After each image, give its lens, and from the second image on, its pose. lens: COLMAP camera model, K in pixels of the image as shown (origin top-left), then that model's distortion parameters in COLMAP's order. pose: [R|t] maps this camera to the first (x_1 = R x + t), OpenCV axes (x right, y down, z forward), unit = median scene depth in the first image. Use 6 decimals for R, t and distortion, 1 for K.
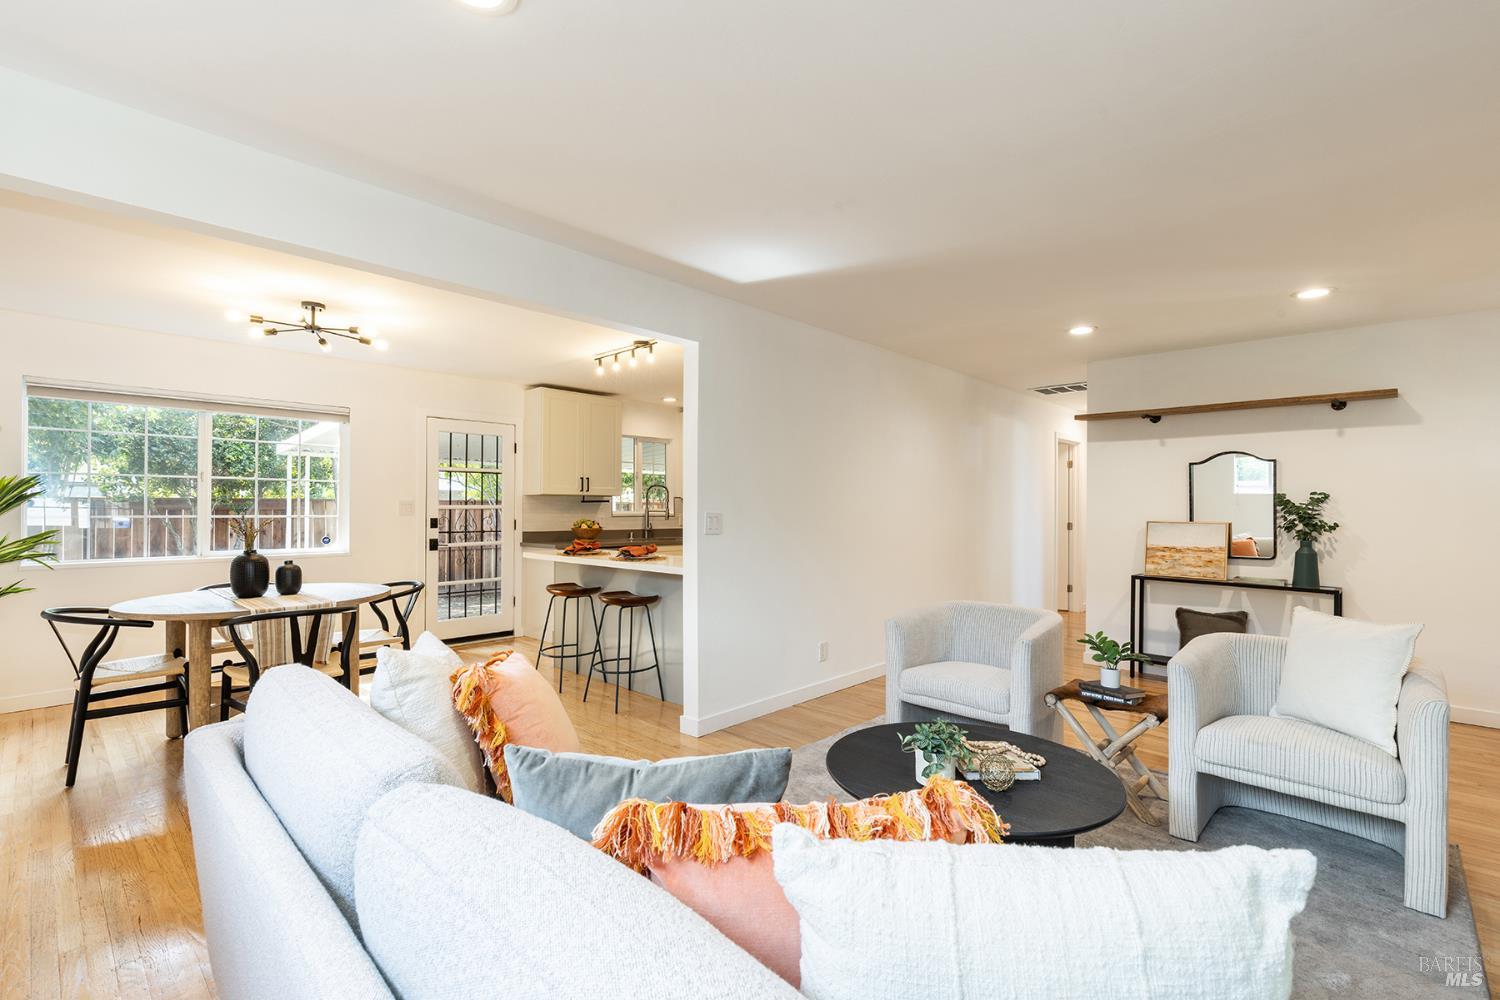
lens RADIAL K [[669.7, 0, 750.9], [0, 669.7, 501.7], [0, 0, 1]] dist [0.006639, 0.000714]
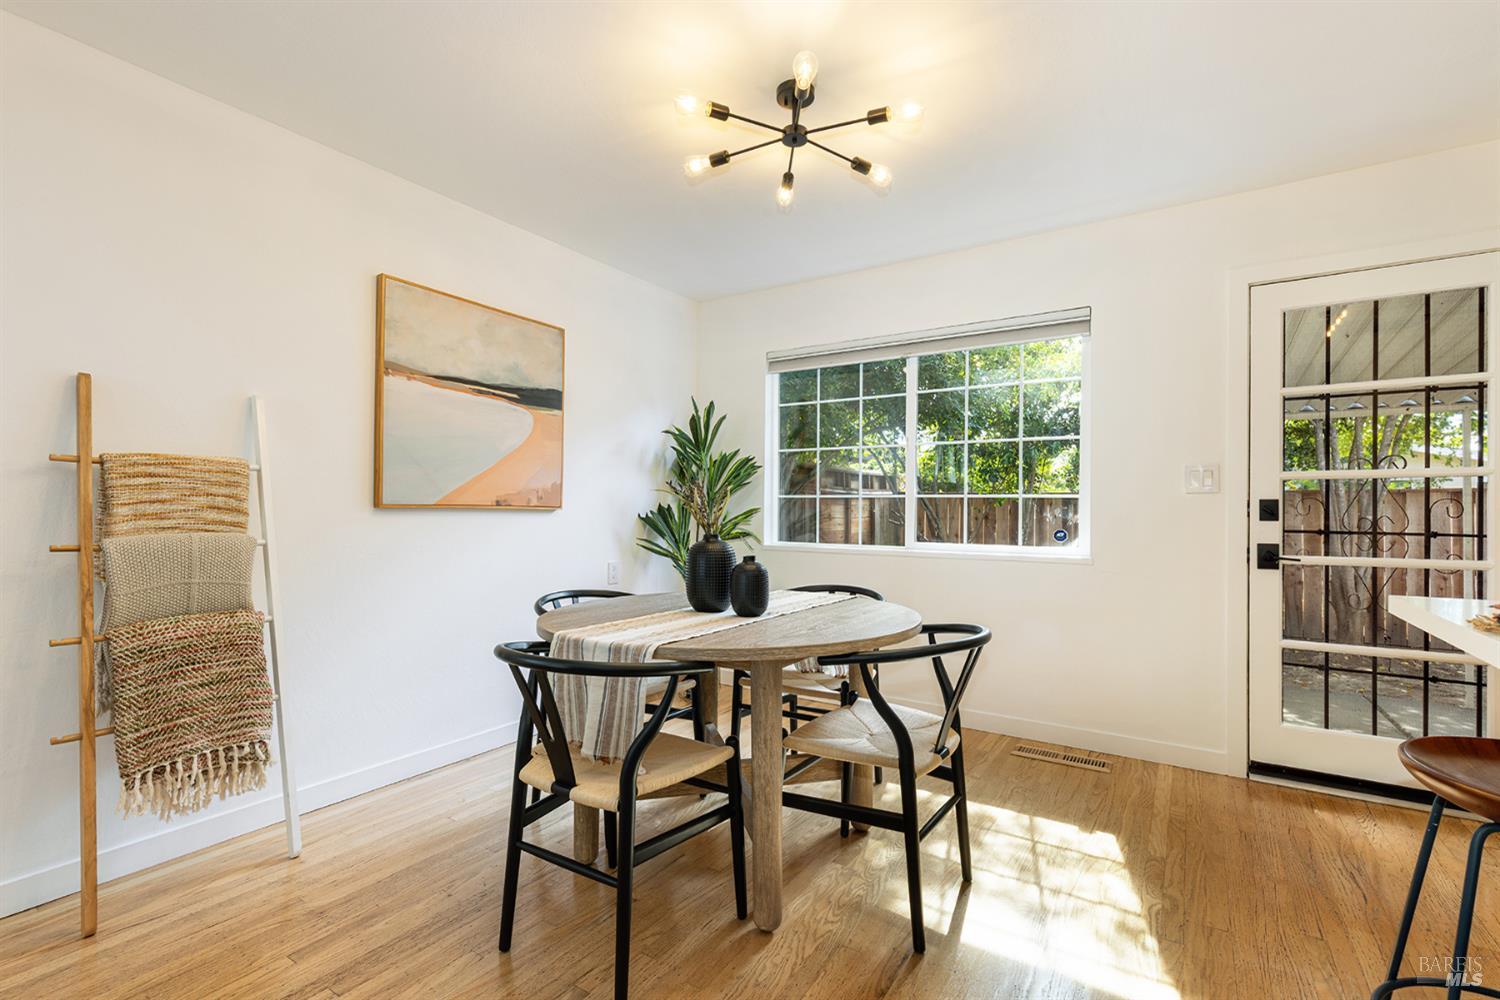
lens RADIAL K [[669.7, 0, 748.2], [0, 669.7, 506.4], [0, 0, 1]] dist [0.006639, 0.000714]
pose [[0.165799, -0.001734, -0.986158, -0.080198], [0.003969, 0.999992, -0.001091, 0.031087], [0.986152, -0.003733, 0.165804, 0.621595]]
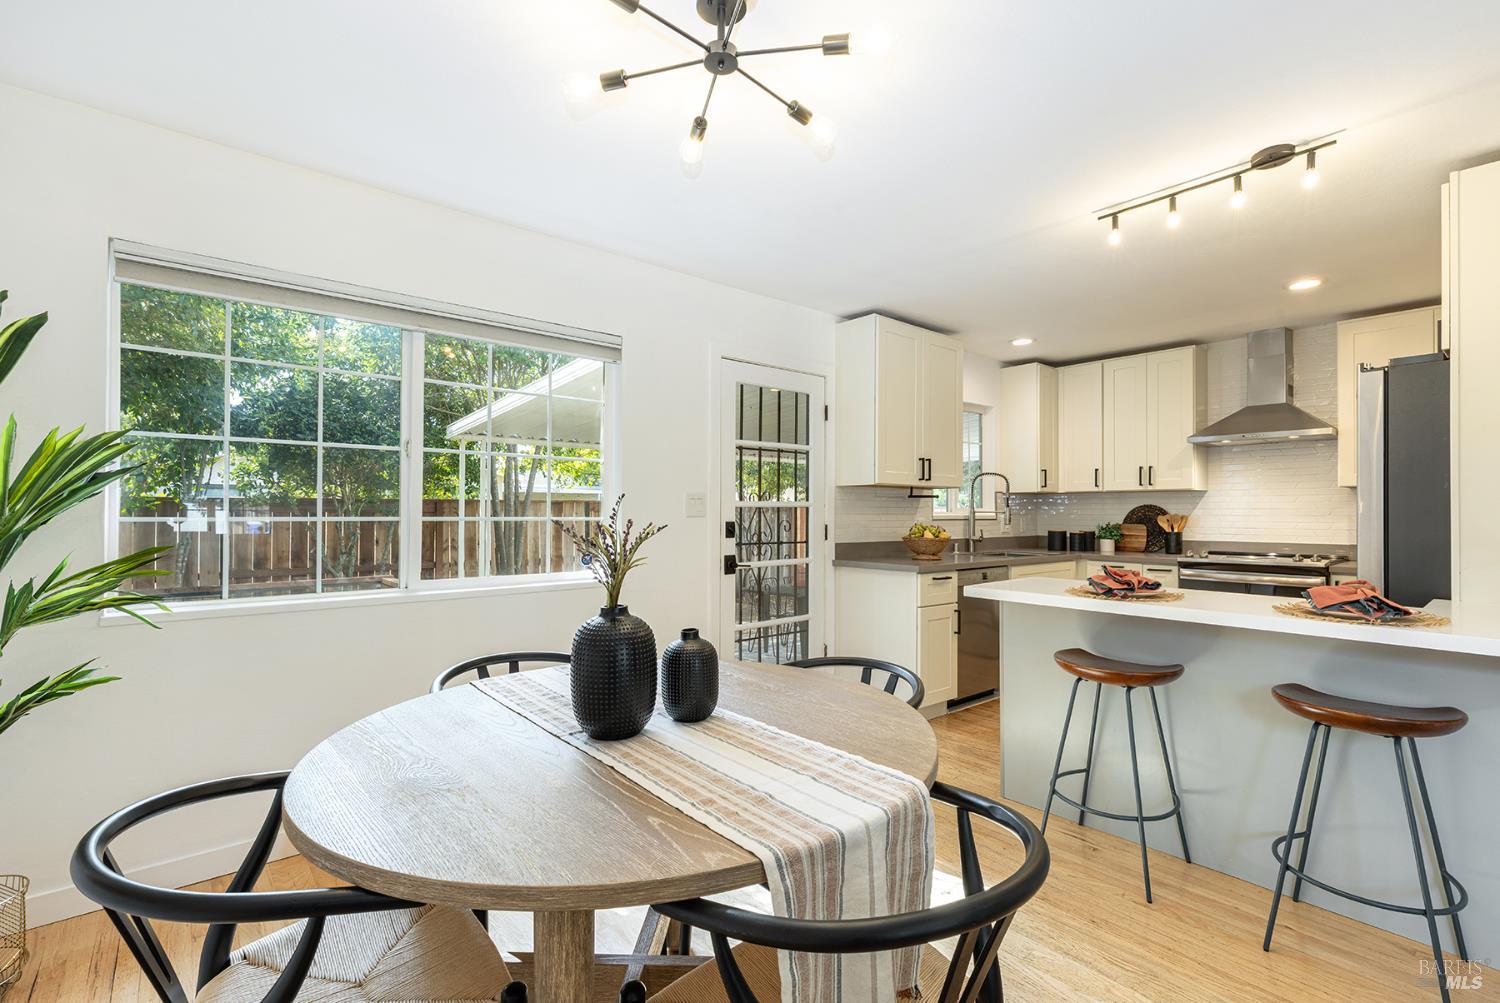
lens RADIAL K [[669.7, 0, 751.5], [0, 669.7, 502.0], [0, 0, 1]] dist [0.006639, 0.000714]
pose [[0.993566, -0.002712, -0.113222, -0.419735], [0.002079, 0.999982, -0.005704, 0.010908], [0.113235, 0.005432, 0.993553, 0.427101]]
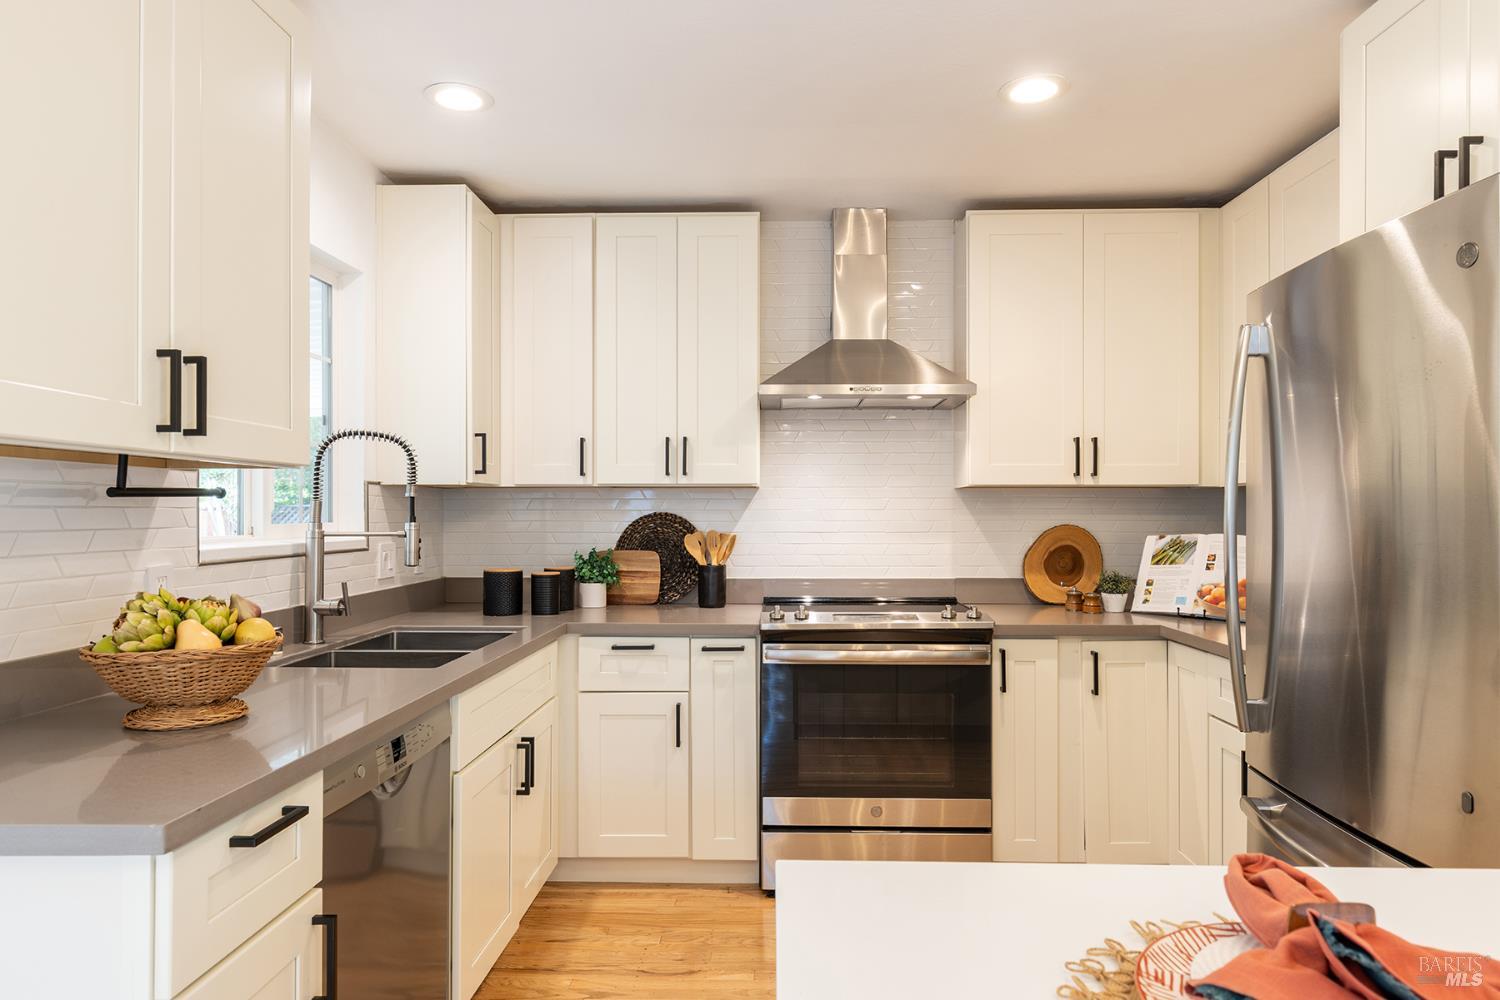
lens RADIAL K [[918.3, 0, 759.7], [0, 918.3, 503.9], [0, 0, 1]] dist [0.018022, 0.000502]
pose [[0.746628, 0.001125, 0.665241, -0.364987], [-0.001708, 0.999999, 0.000225, 0.003462], [-0.665239, -0.001304, 0.746629, 0.889862]]
